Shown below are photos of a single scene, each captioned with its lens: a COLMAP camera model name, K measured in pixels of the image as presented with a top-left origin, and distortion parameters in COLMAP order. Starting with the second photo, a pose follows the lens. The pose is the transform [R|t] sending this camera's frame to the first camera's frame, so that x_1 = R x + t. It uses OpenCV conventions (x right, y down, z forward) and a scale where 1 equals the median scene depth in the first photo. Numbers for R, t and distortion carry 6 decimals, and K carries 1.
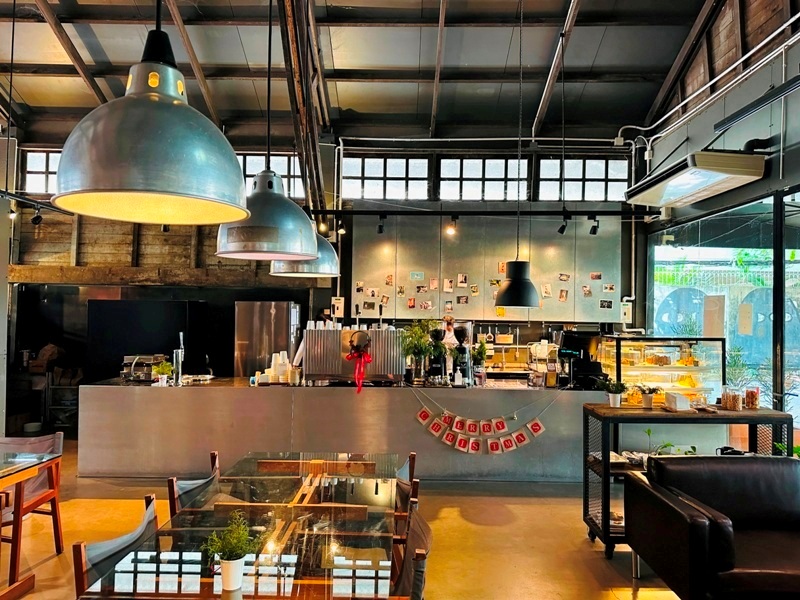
lens RADIAL K [[597.4, 0, 400.0], [0, 597.4, 300.0], [0, 0, 1]] dist [0.035966, -0.002191]
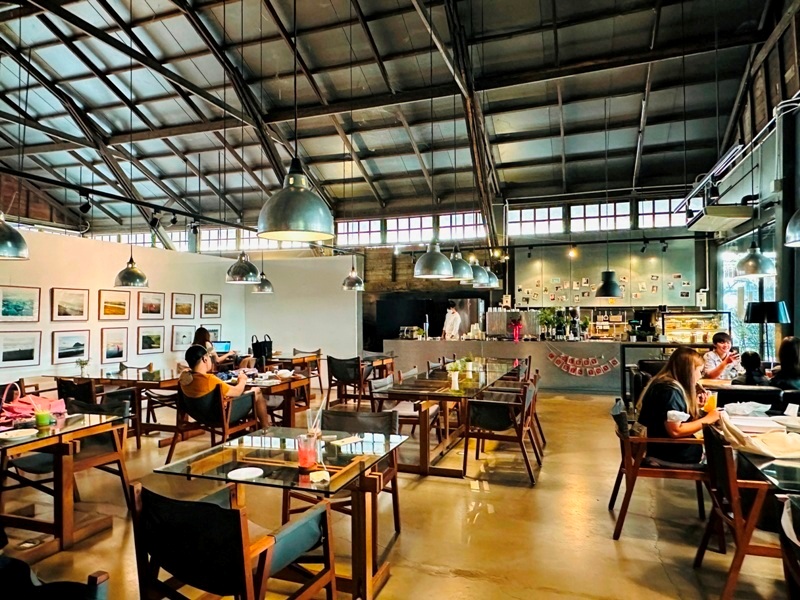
lens RADIAL K [[523.6, 0, 400.0], [0, 523.6, 300.0], [0, 0, 1]] dist [-0.022650, -0.000167]
pose [[0.945762, -0.027331, -0.323710, 0.089492], [0.028132, 0.999602, -0.002205, 0.004092], [0.323641, -0.007021, 0.946154, -0.507177]]
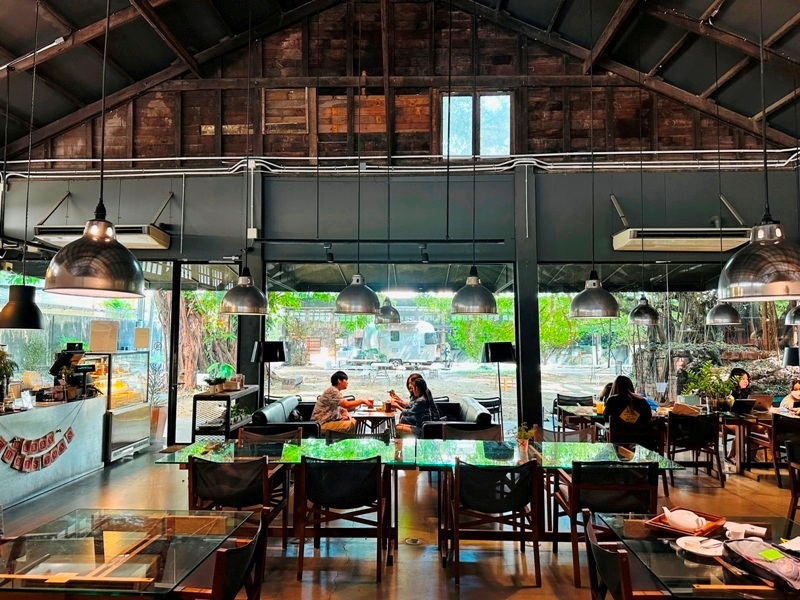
lens RADIAL K [[597.4, 0, 400.0], [0, 597.4, 300.0], [0, 0, 1]] dist [0.035966, -0.002191]
pose [[0.007374, 0.045031, 0.998958, -0.658948], [-0.034171, 0.998413, -0.044754, -0.012380], [-0.999389, -0.033806, 0.008901, 0.252351]]
